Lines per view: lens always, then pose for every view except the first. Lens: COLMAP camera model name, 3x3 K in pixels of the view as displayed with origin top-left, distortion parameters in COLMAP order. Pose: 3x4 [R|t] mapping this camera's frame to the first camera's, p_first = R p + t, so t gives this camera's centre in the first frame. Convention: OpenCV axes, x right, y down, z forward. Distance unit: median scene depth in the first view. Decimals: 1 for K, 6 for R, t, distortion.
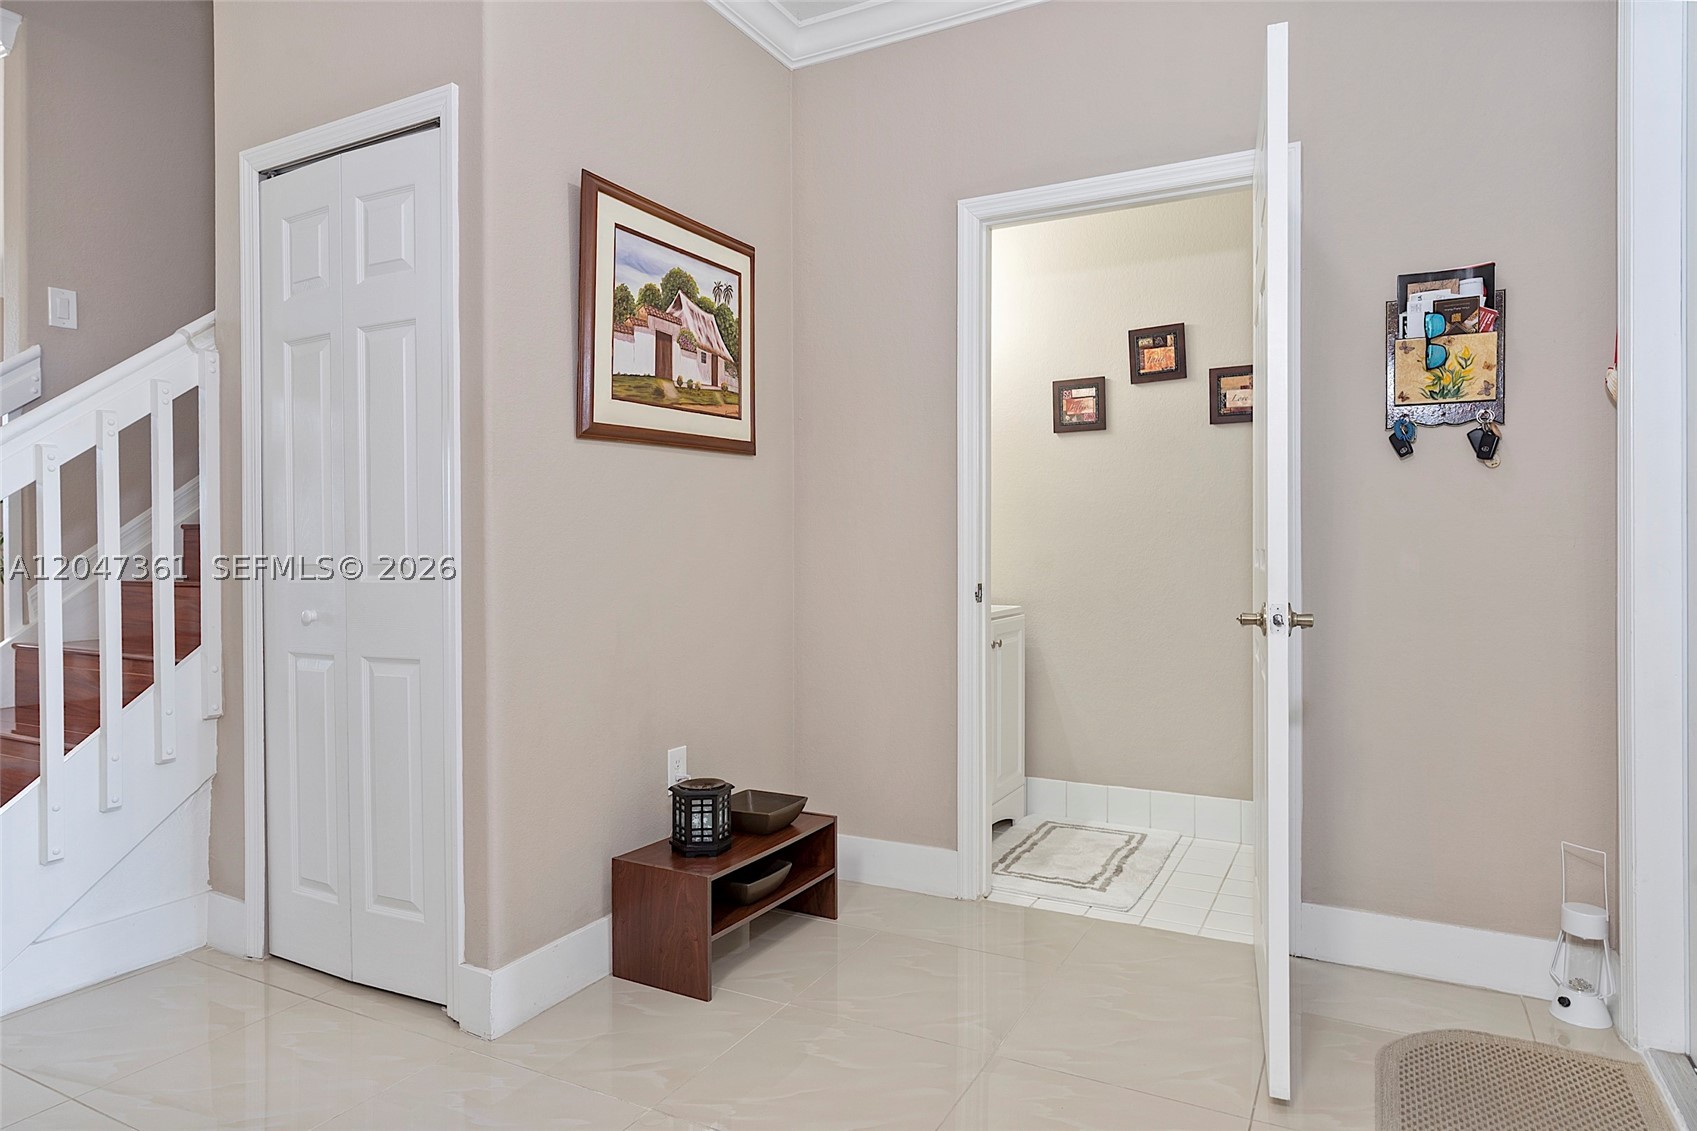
lens RADIAL K [[1015.9, 0, 845.1], [0, 1015.9, 545.7], [0, 0, 1]] dist [0.000947, 0.000062]
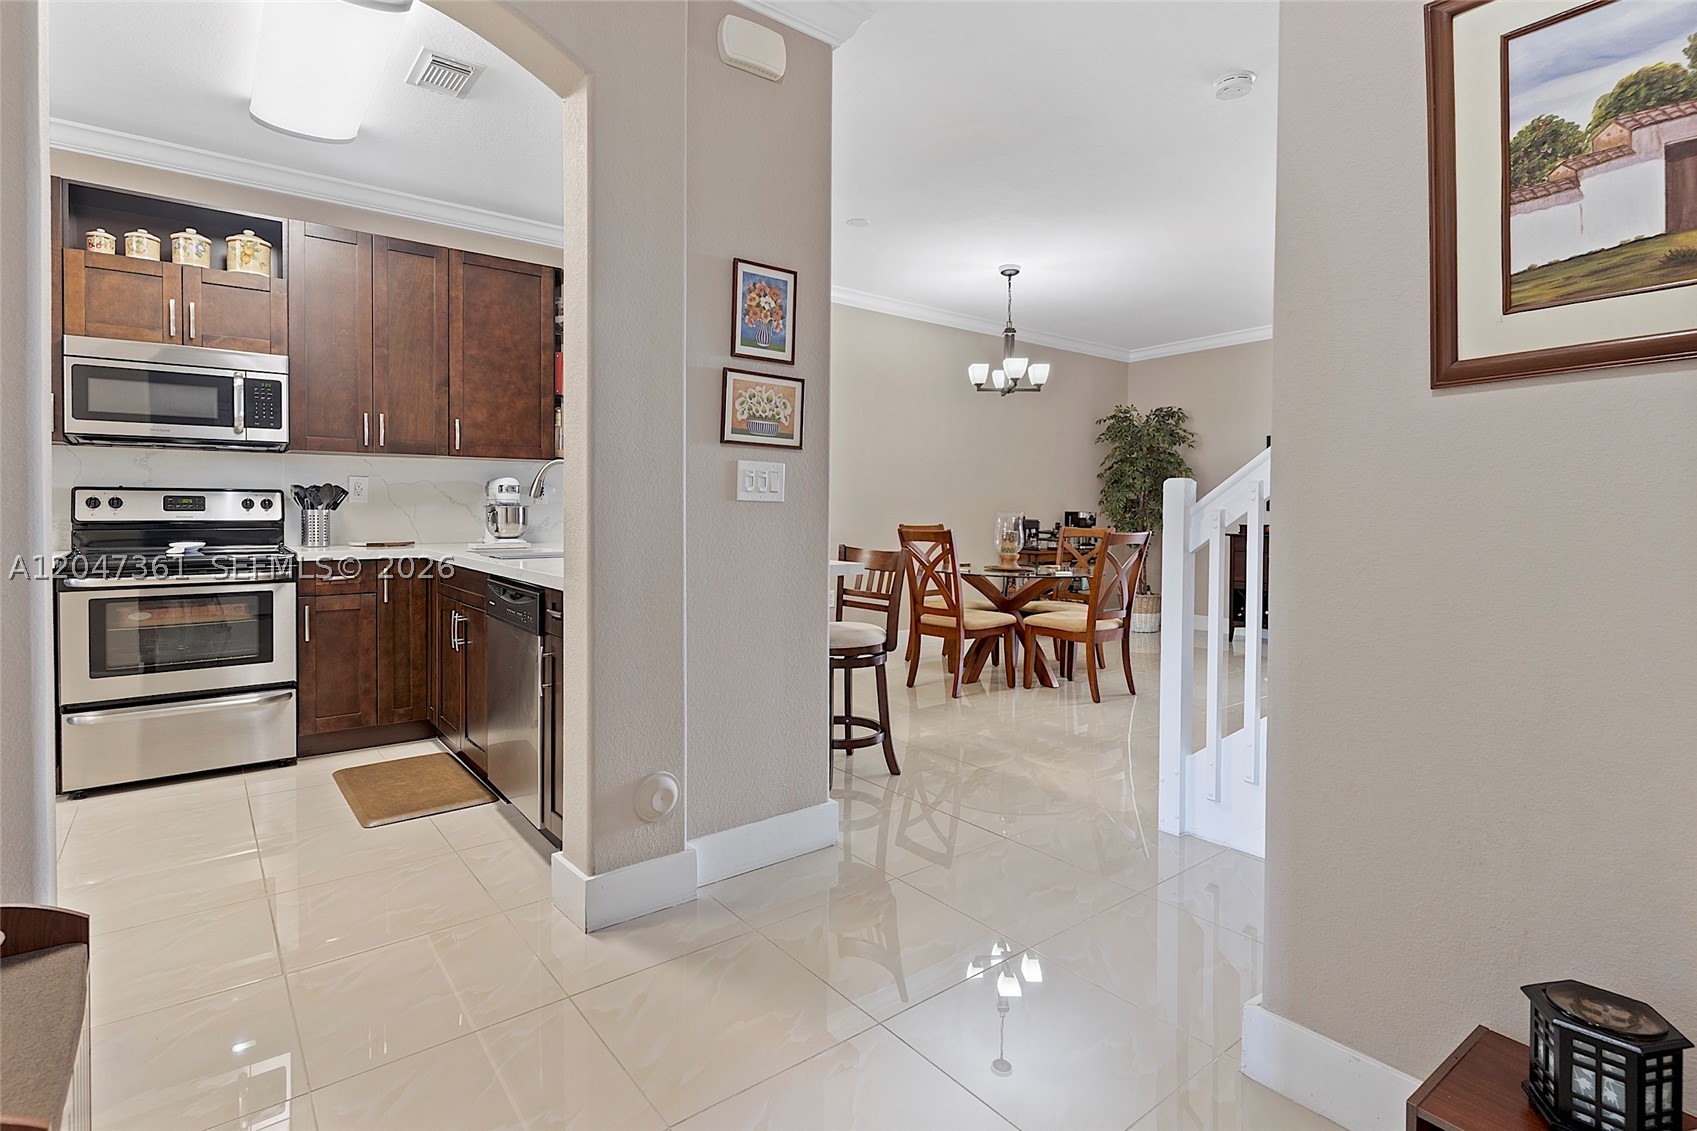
lens RADIAL K [[824.0, 0, 849.3], [0, 824.0, 510.3], [0, 0, 1]] dist [-0.000090, 0.000047]
pose [[-0.390487, 0.002304, -0.920605, 0.389391], [-0.009552, 0.999933, 0.006554, -0.021191], [0.920559, 0.011353, -0.390439, 0.800758]]
